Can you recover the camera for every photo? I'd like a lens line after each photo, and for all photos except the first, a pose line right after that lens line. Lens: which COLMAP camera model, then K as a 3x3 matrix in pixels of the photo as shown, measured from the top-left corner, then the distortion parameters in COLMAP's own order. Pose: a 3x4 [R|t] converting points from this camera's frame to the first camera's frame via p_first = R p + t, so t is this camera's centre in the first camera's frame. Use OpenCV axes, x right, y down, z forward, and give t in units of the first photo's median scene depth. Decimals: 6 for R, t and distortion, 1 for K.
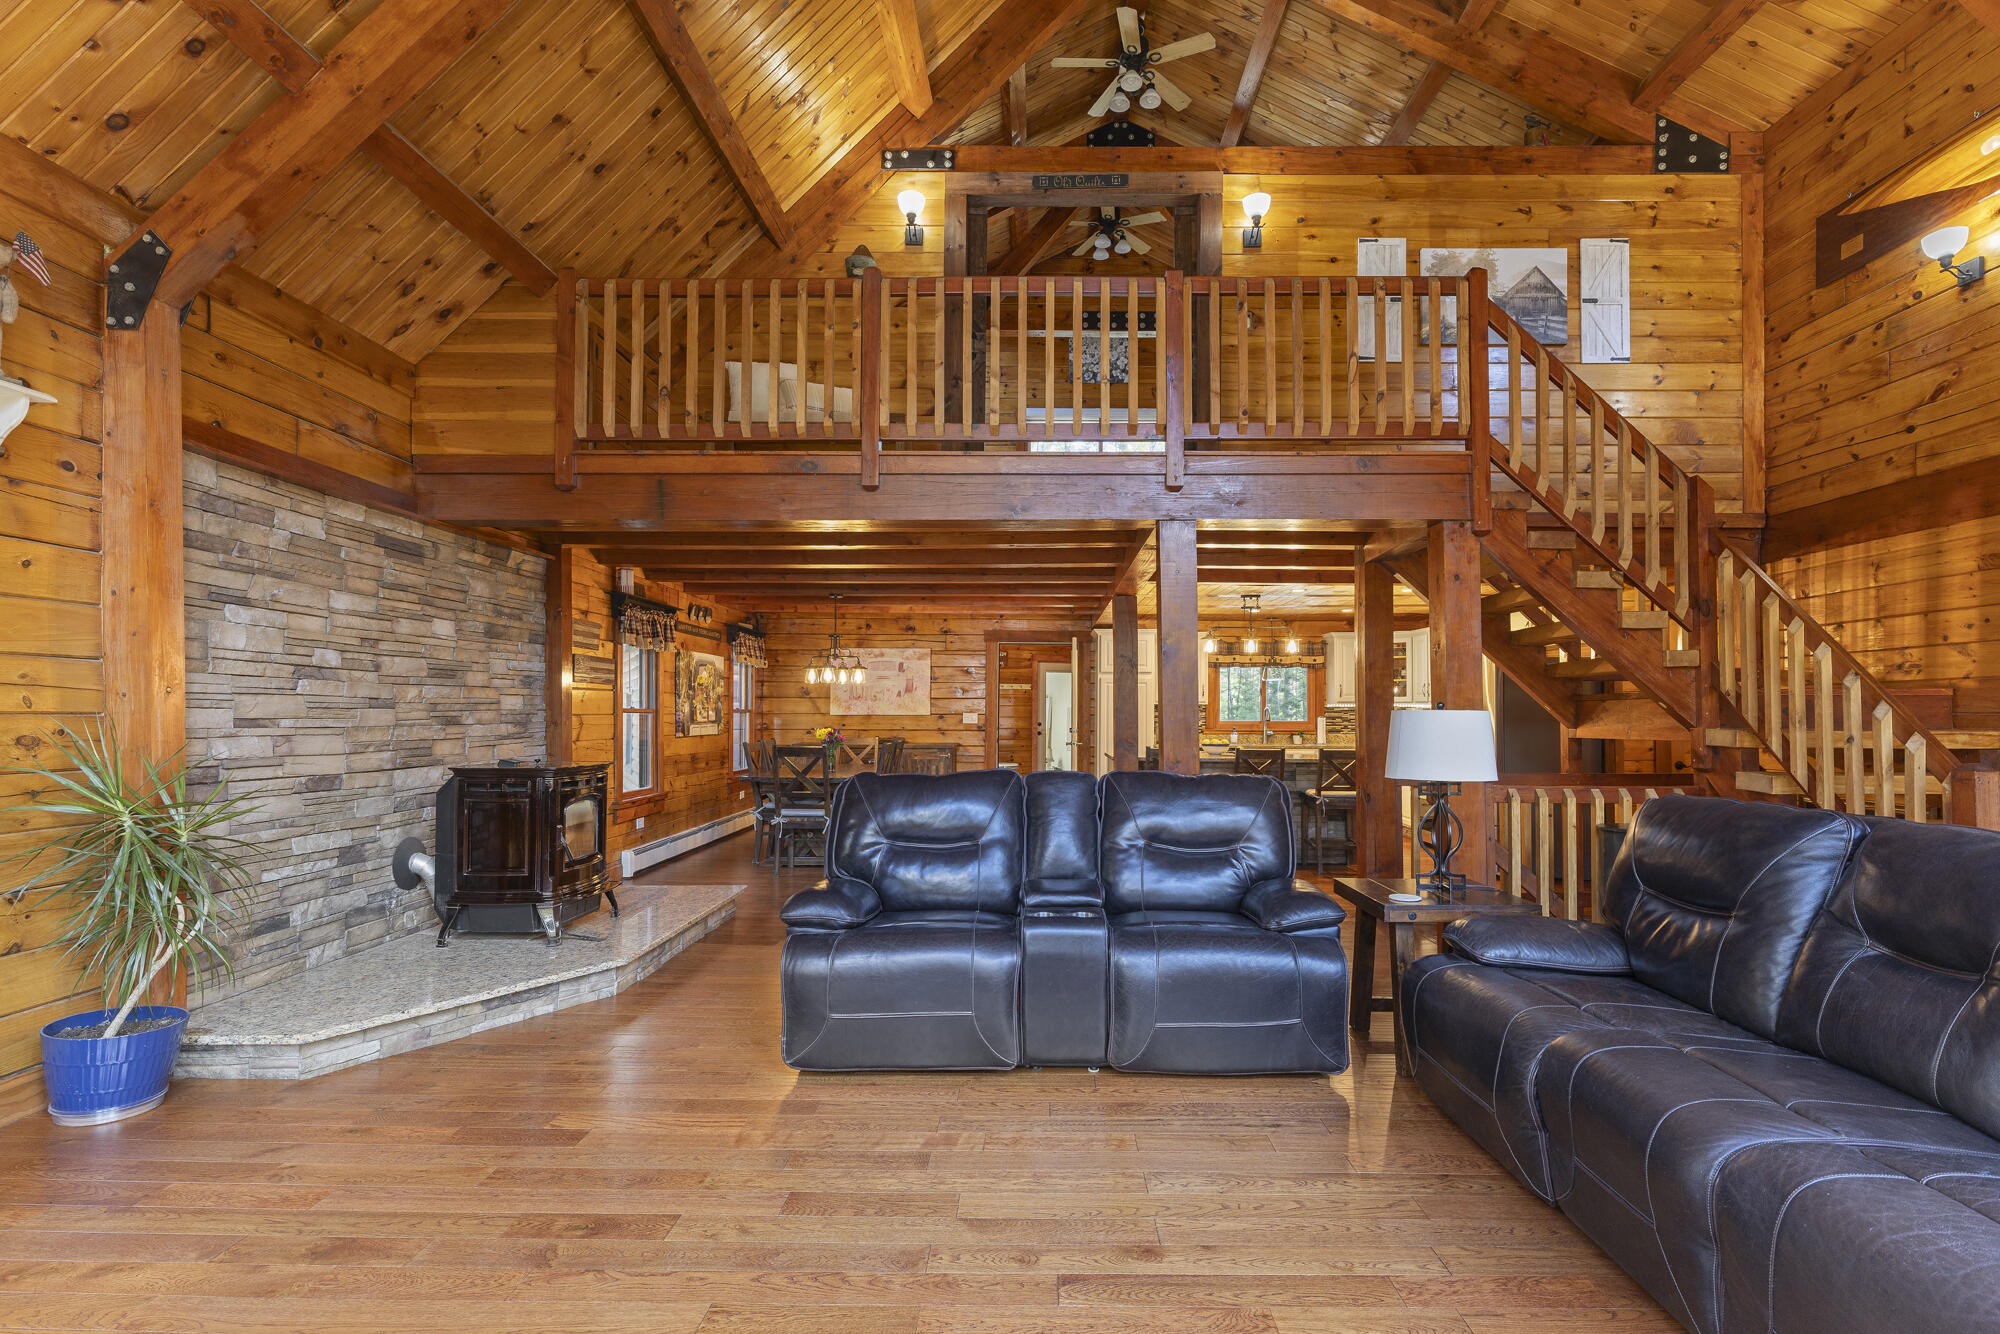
lens RADIAL K [[949.0, 0, 1030.5], [0, 949.0, 696.3], [0, 0, 1]] dist [0.001155, 0.000196]
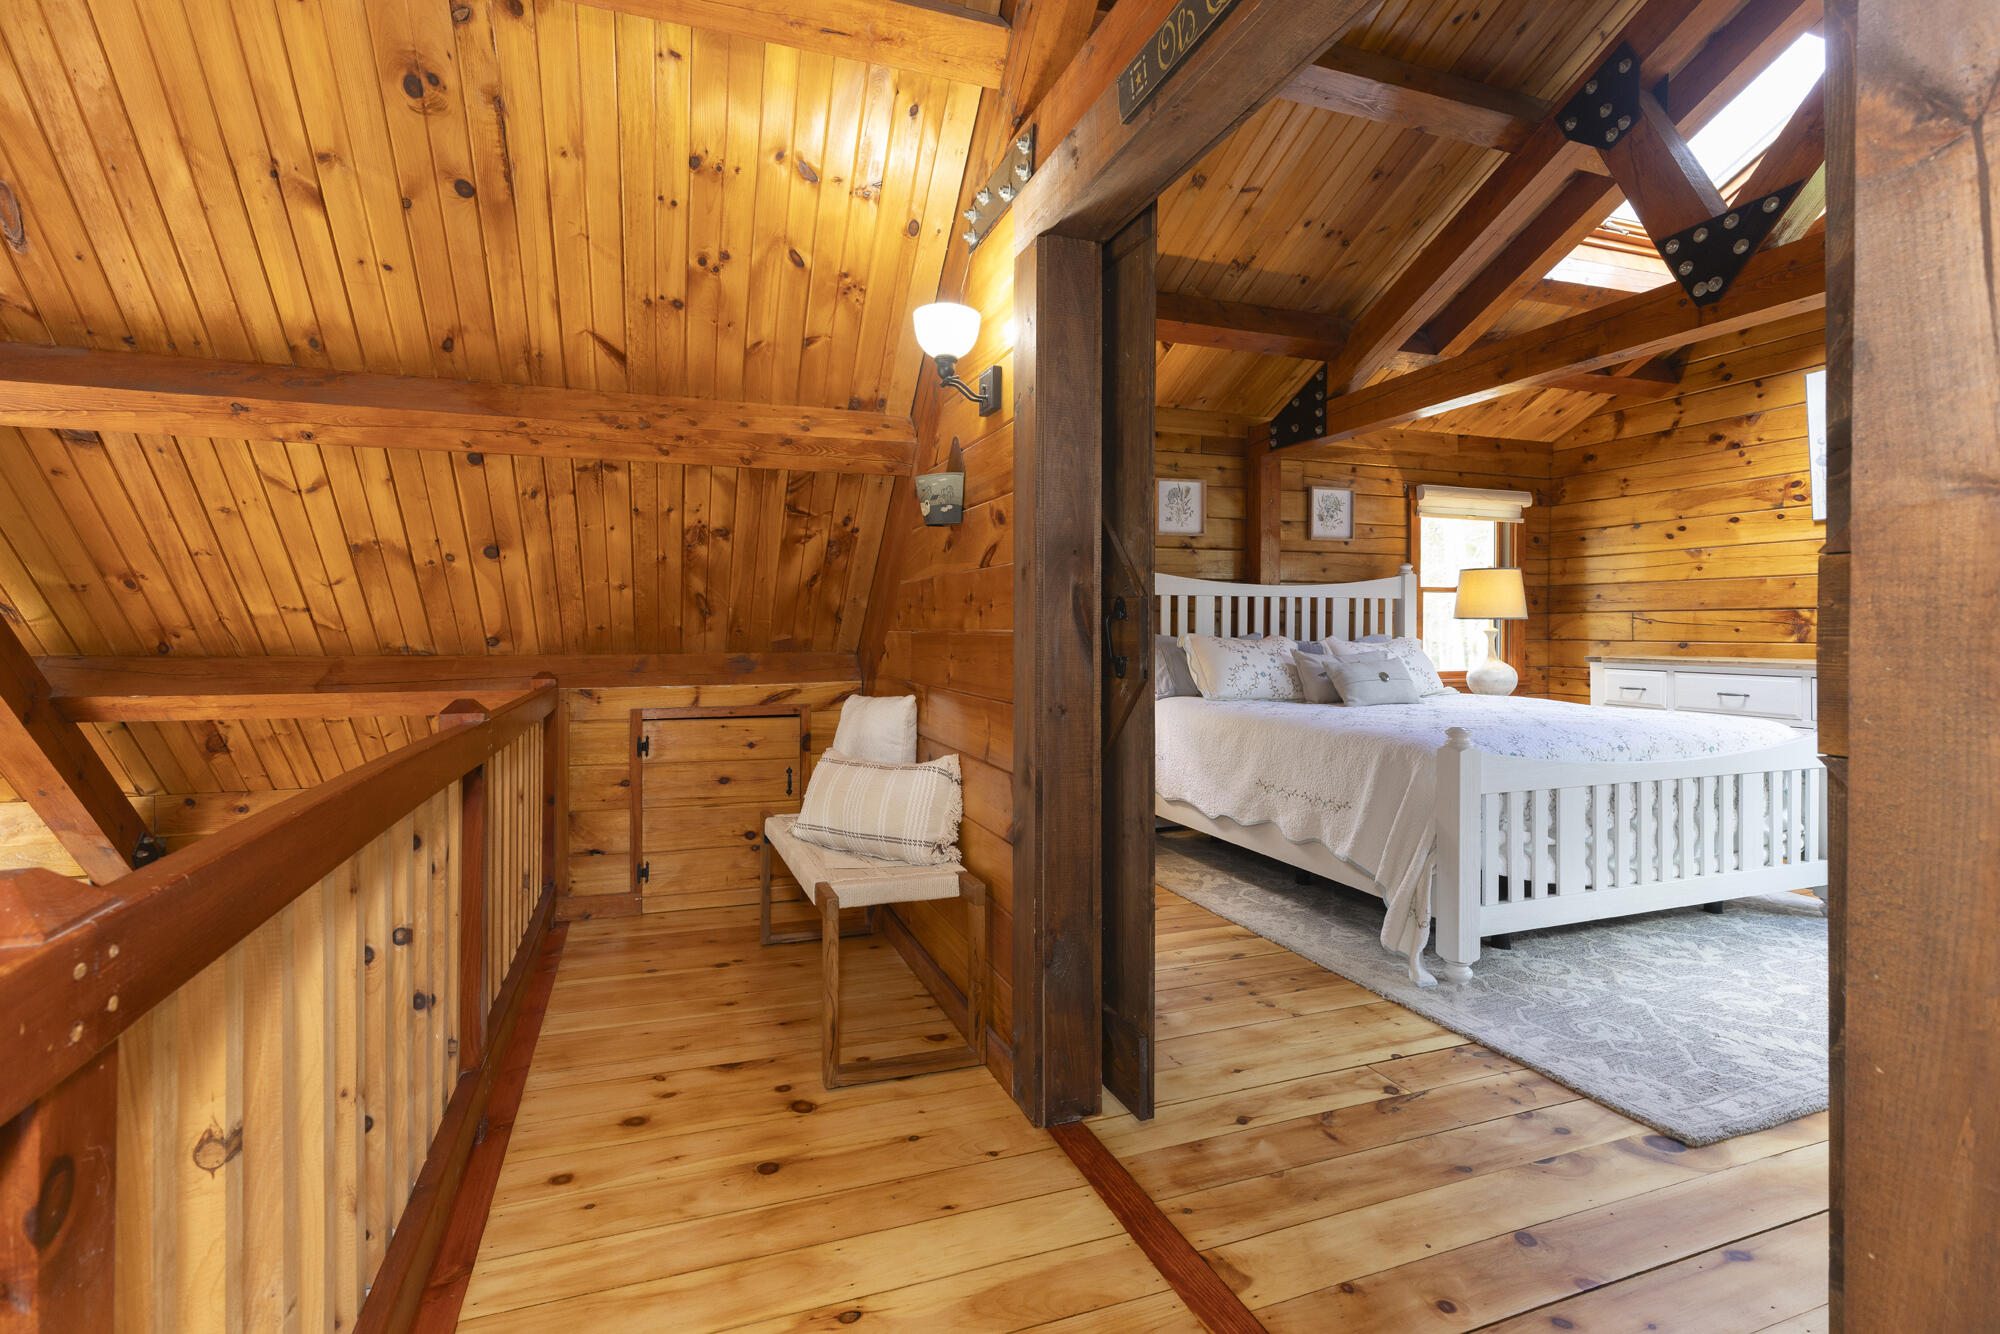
lens RADIAL K [[916.2, 0, 985.1], [0, 916.2, 626.0], [0, 0, 1]] dist [0.007883, -0.000065]
pose [[0.346410, -0.001504, -0.938082, 0.318168], [0.015566, 0.999870, 0.004145, -0.510793], [0.937954, -0.016038, 0.346389, 1.135328]]
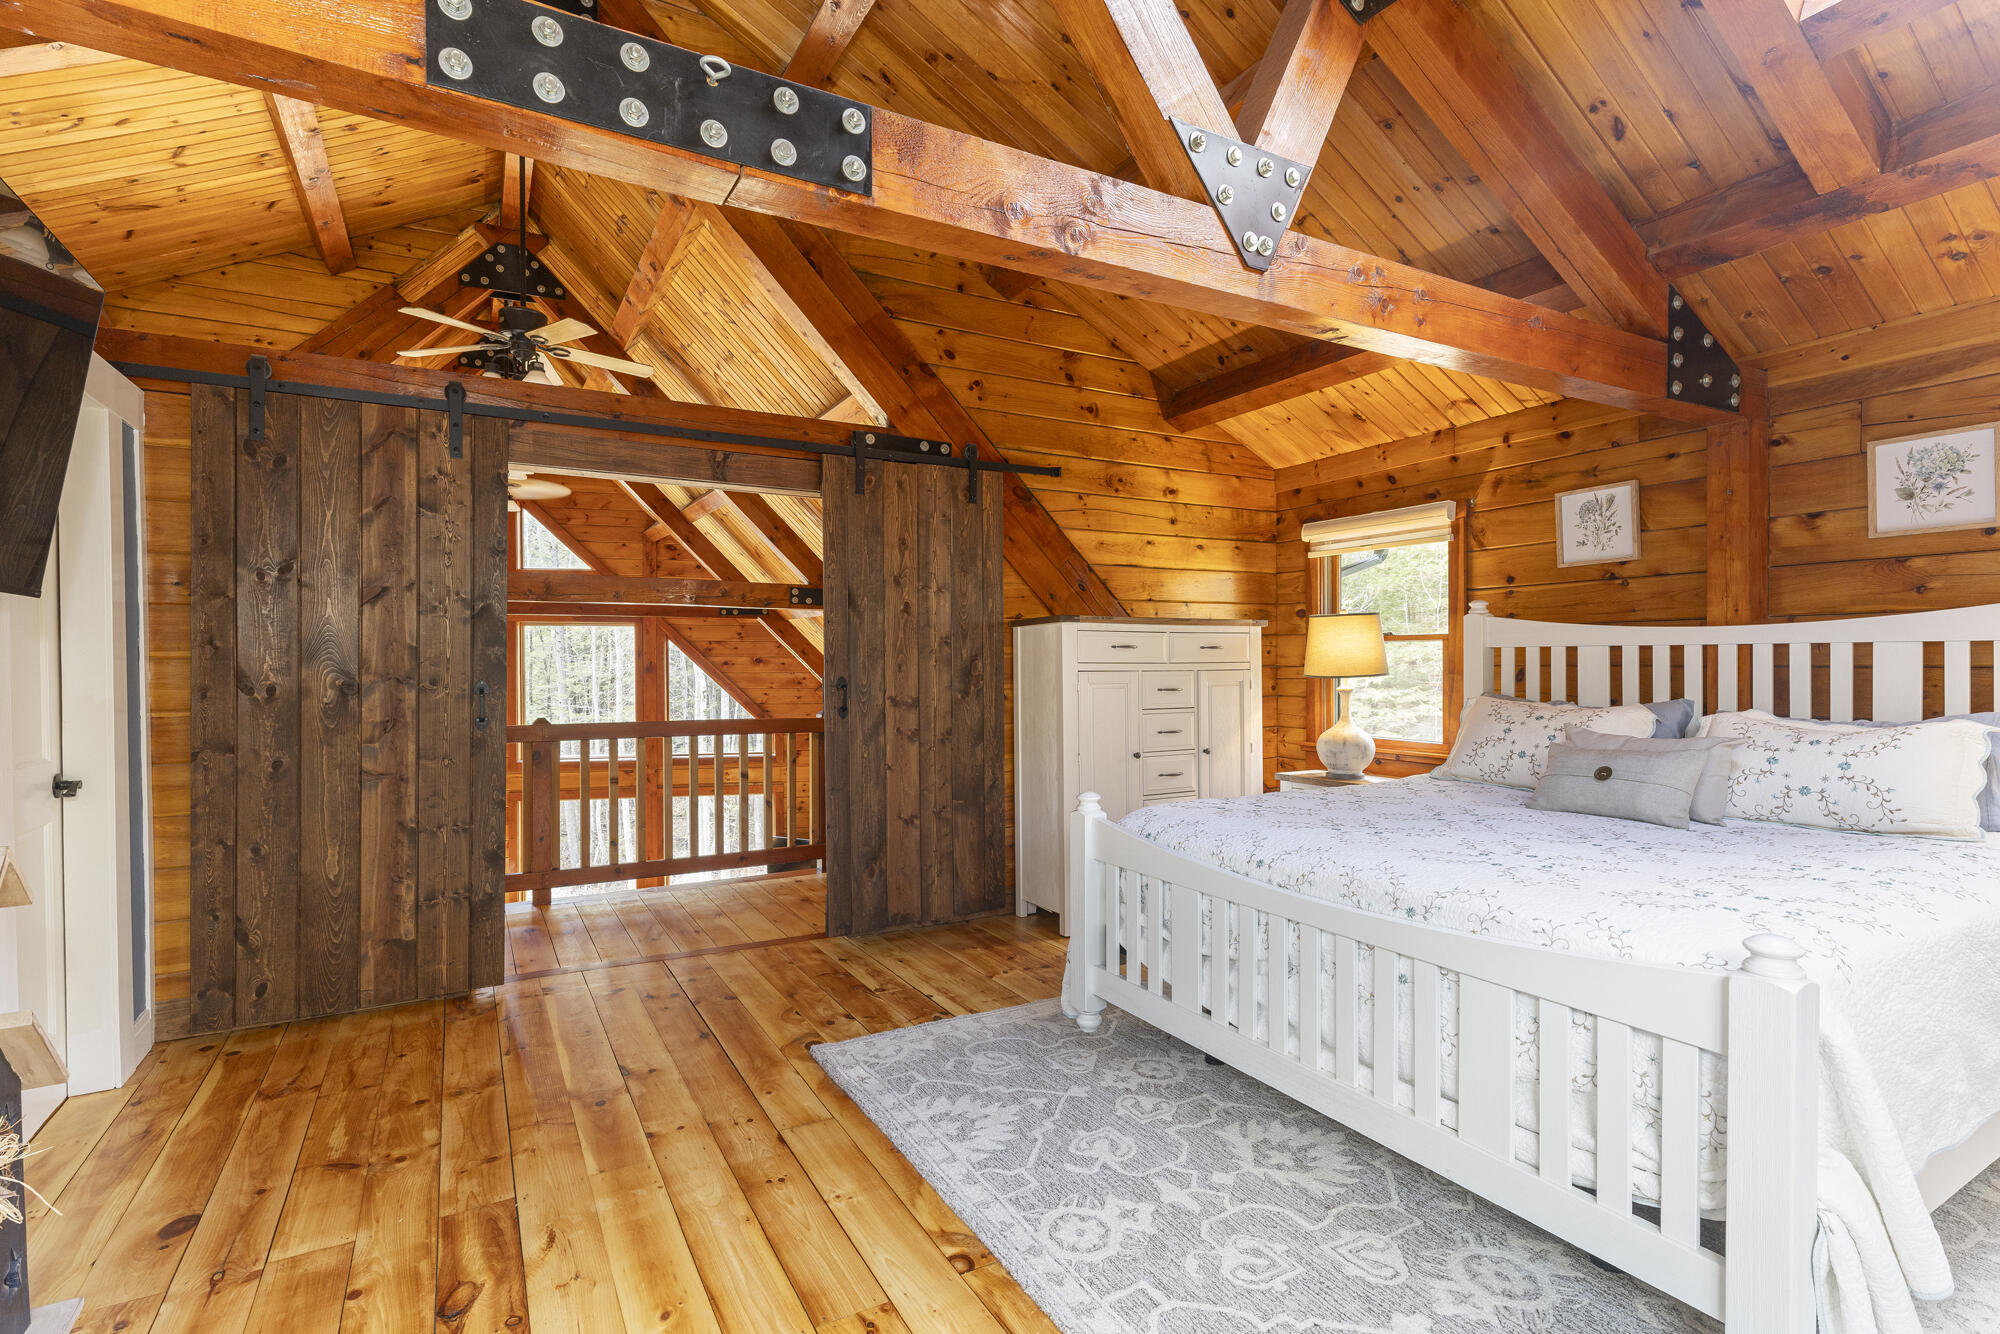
lens RADIAL K [[892.8, 0, 973.2], [0, 892.8, 668.1], [0, 0, 1]] dist [0.002080, 0.000073]
pose [[-0.863192, 0.008118, -0.504811, 0.245977], [0.013572, 0.999882, -0.007127, -0.520278], [0.504693, -0.013003, -0.863201, 2.115576]]
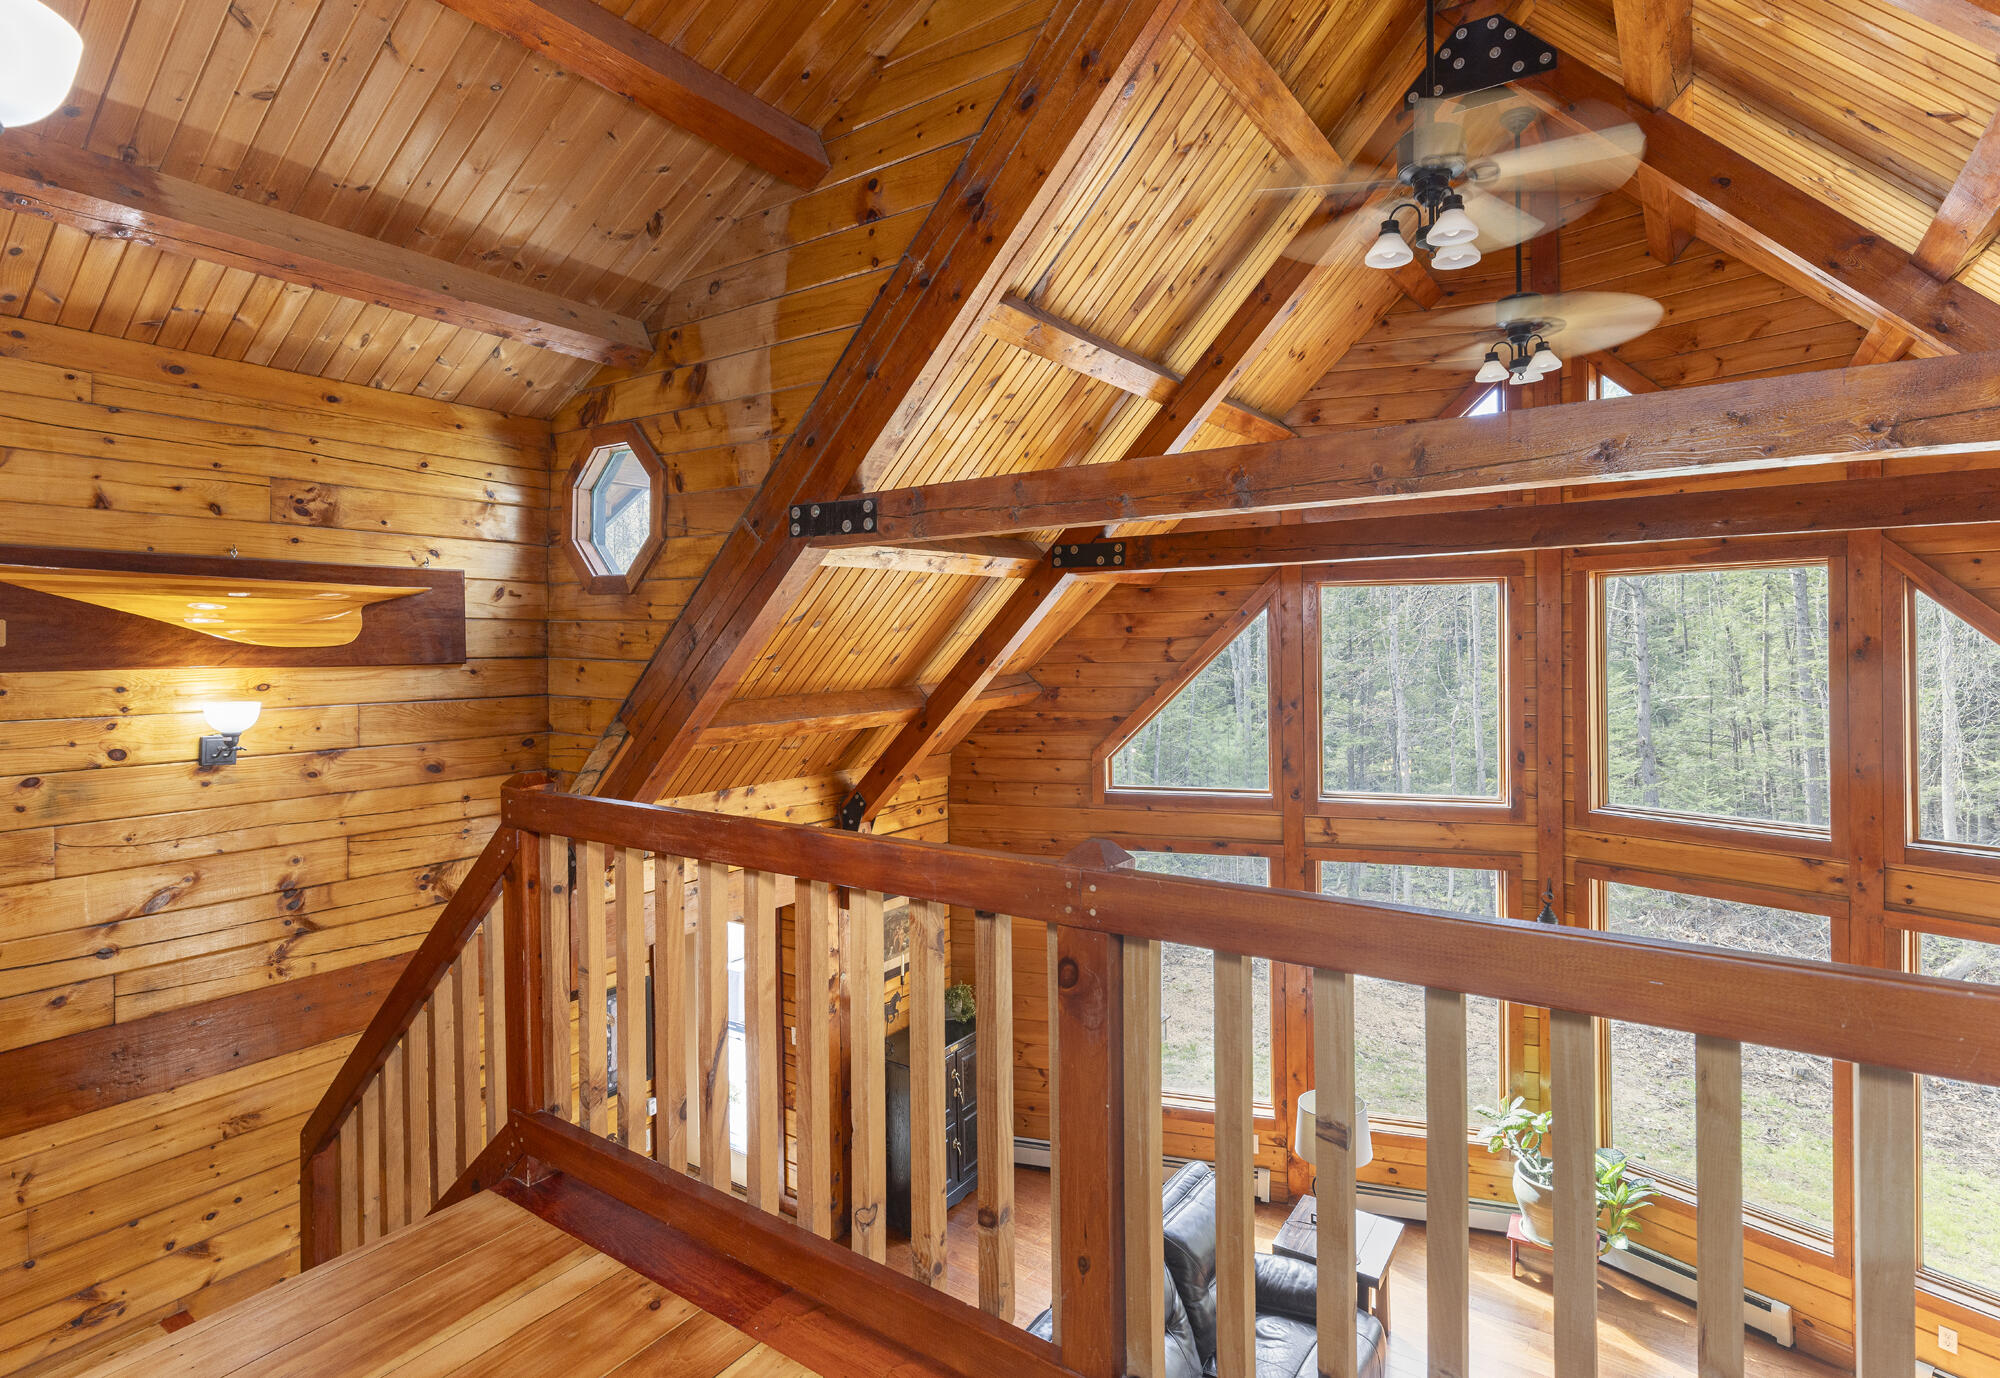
lens RADIAL K [[1004.5, 0, 1017.4], [0, 1004.5, 651.3], [0, 0, 1]] dist [0.001344, -0.000455]
pose [[-0.830001, 0.007522, 0.557712, -0.009971], [0.002503, 0.999949, -0.009762, -0.537142], [-0.557757, -0.006707, -0.829977, 1.338224]]
